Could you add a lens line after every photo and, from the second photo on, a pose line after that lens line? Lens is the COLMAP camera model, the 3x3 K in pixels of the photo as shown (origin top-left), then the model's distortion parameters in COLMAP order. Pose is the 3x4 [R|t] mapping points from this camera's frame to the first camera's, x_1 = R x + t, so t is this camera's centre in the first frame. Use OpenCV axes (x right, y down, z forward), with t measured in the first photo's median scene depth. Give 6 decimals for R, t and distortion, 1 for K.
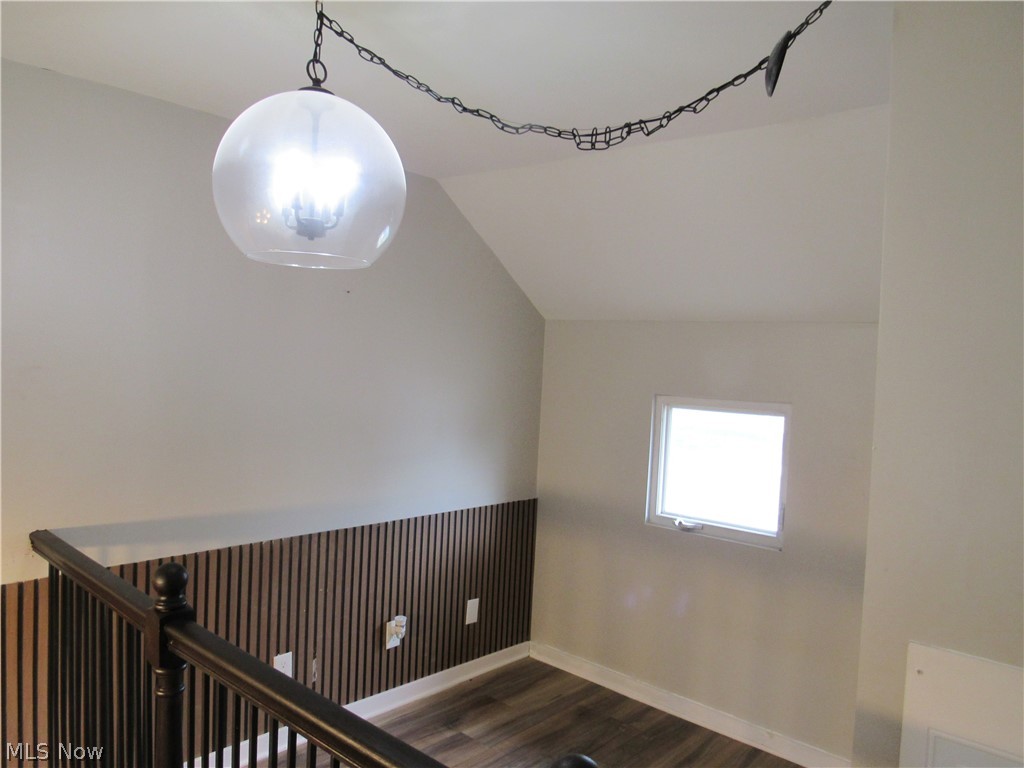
lens RADIAL K [[741.1, 0, 510.4], [0, 741.1, 382.3], [0, 0, 1]] dist [-0.008355, 0.009011]
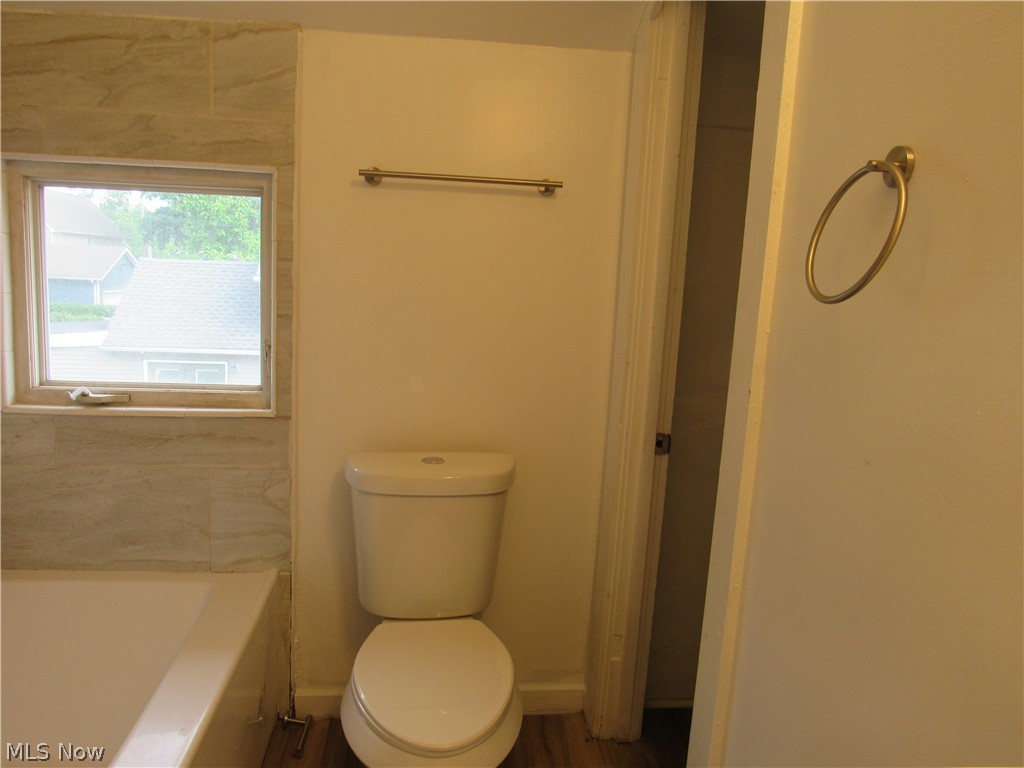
lens RADIAL K [[741.1, 0, 512.2], [0, 741.1, 381.3], [0, 0, 1]] dist [-0.008355, 0.009011]
pose [[0.747797, -0.121861, 0.652648, 0.095470], [-0.002622, 0.982461, 0.186448, 0.060695], [-0.663923, -0.141137, 0.734362, 0.298845]]
